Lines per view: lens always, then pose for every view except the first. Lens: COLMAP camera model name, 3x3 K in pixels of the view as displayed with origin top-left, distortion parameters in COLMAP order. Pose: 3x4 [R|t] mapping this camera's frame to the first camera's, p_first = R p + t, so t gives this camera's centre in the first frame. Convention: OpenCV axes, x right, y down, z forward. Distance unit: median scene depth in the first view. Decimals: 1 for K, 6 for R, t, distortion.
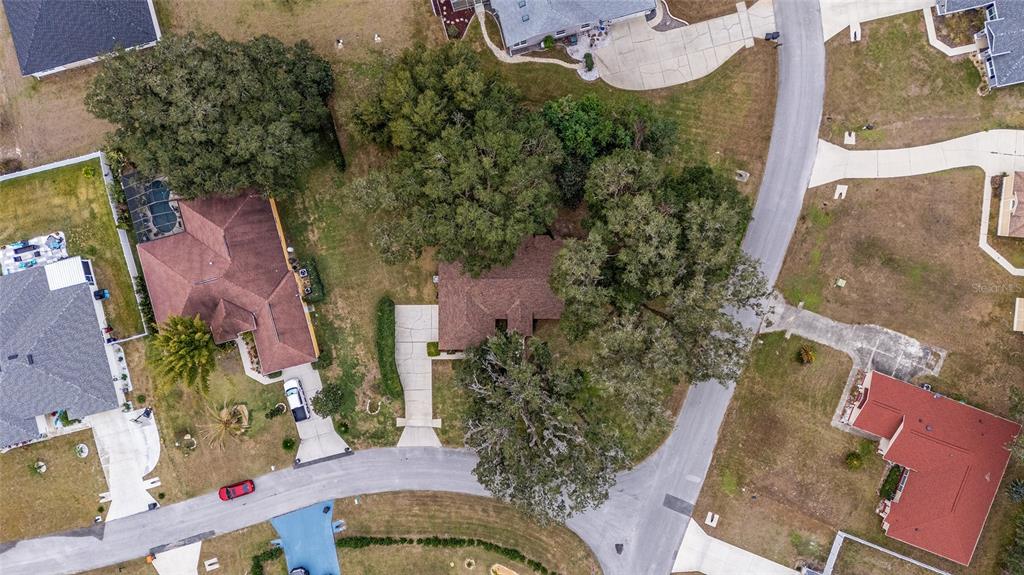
lens RADIAL K [[760.2, 0, 493.7], [0, 760.2, 294.5], [0, 0, 1]] dist [0.044828, -0.013540]
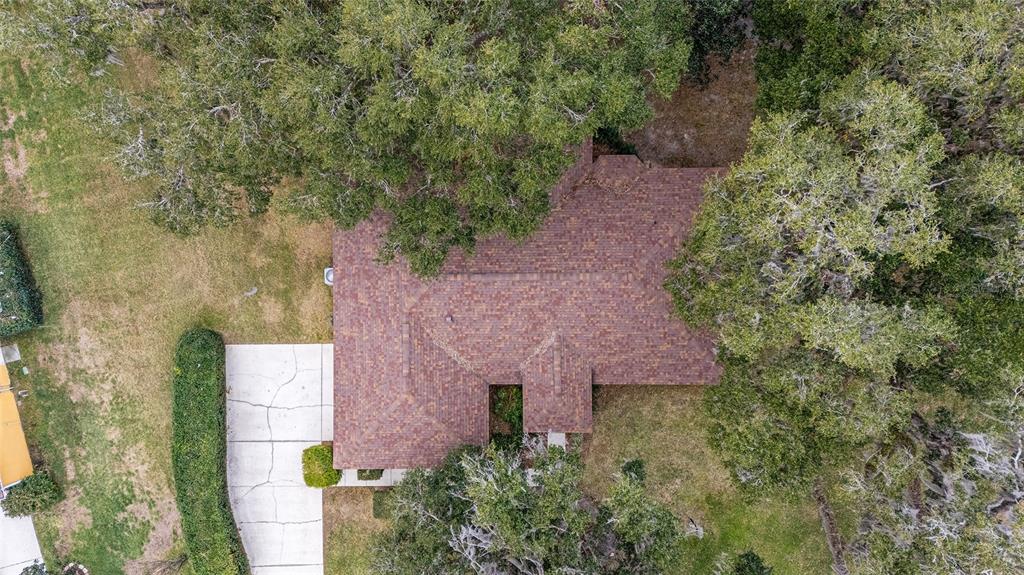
lens RADIAL K [[760.2, 0, 501.6], [0, 760.2, 292.6], [0, 0, 1]] dist [0.044828, -0.013540]
pose [[0.999792, -0.003476, 0.020118, 0.001002], [0.003457, 0.999994, 0.000984, -0.012060], [-0.020121, -0.000915, 0.999797, 0.614672]]
